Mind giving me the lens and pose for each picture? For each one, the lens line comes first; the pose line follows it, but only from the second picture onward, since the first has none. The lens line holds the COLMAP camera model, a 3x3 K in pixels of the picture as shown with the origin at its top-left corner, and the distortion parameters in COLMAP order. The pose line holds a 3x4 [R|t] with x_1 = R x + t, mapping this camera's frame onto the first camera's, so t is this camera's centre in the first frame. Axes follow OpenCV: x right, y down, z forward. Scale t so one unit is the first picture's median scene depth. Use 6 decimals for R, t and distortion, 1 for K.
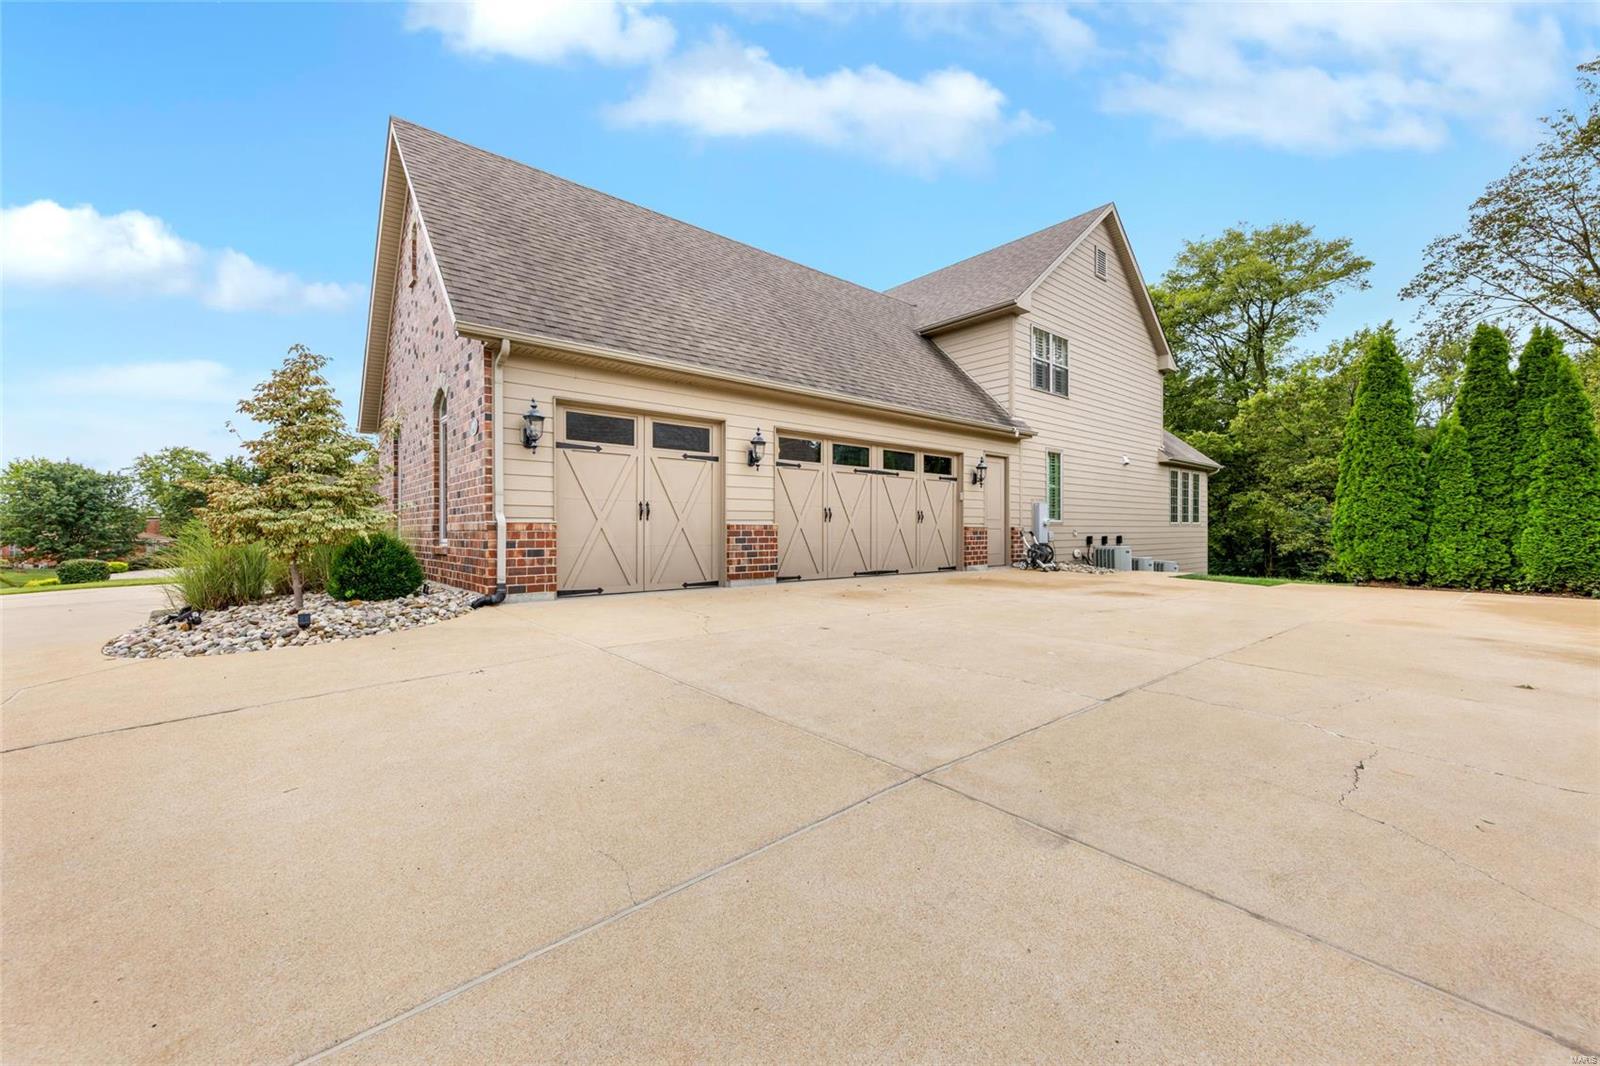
lens RADIAL K [[615.5, 0, 798.5], [0, 615.5, 522.4], [0, 0, 1]] dist [0.000961, 0.000076]
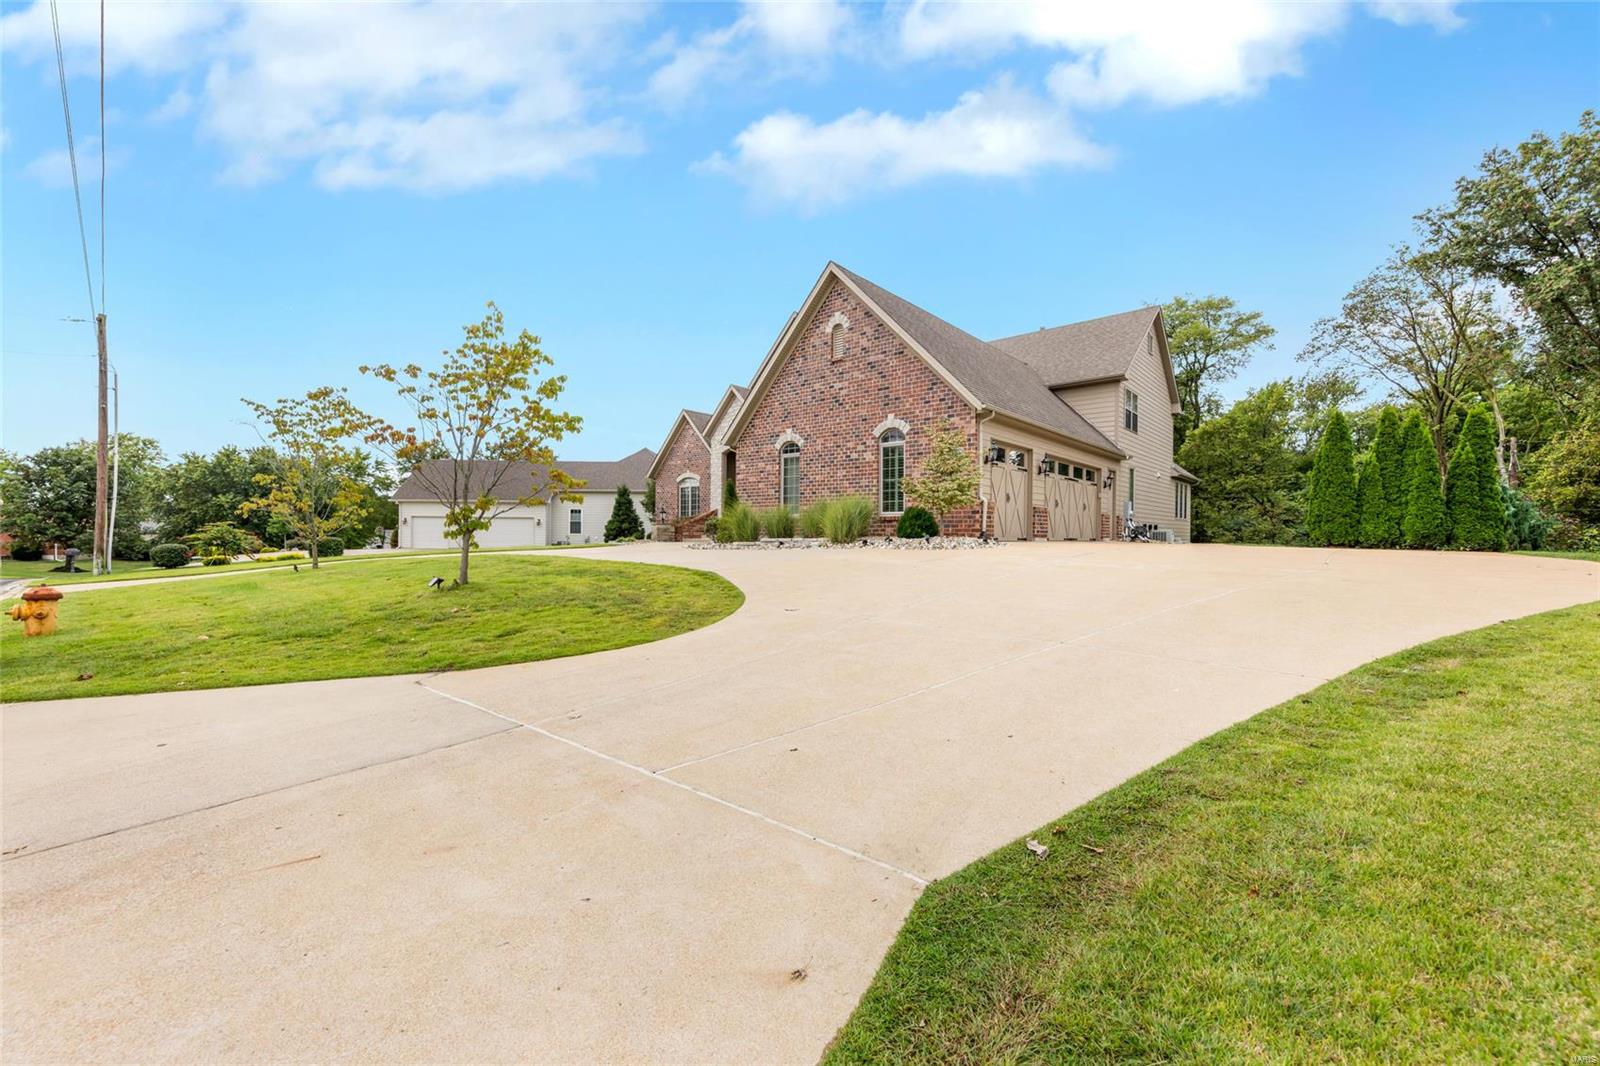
lens RADIAL K [[616.8, 0, 796.9], [0, 616.8, 531.8], [0, 0, 1]] dist [0.000919, 0.000109]
pose [[0.989837, 0.011290, 0.141760, -0.491637], [-0.012557, 0.999889, 0.008047, 0.032754], [-0.141653, -0.009745, 0.989868, -0.322601]]
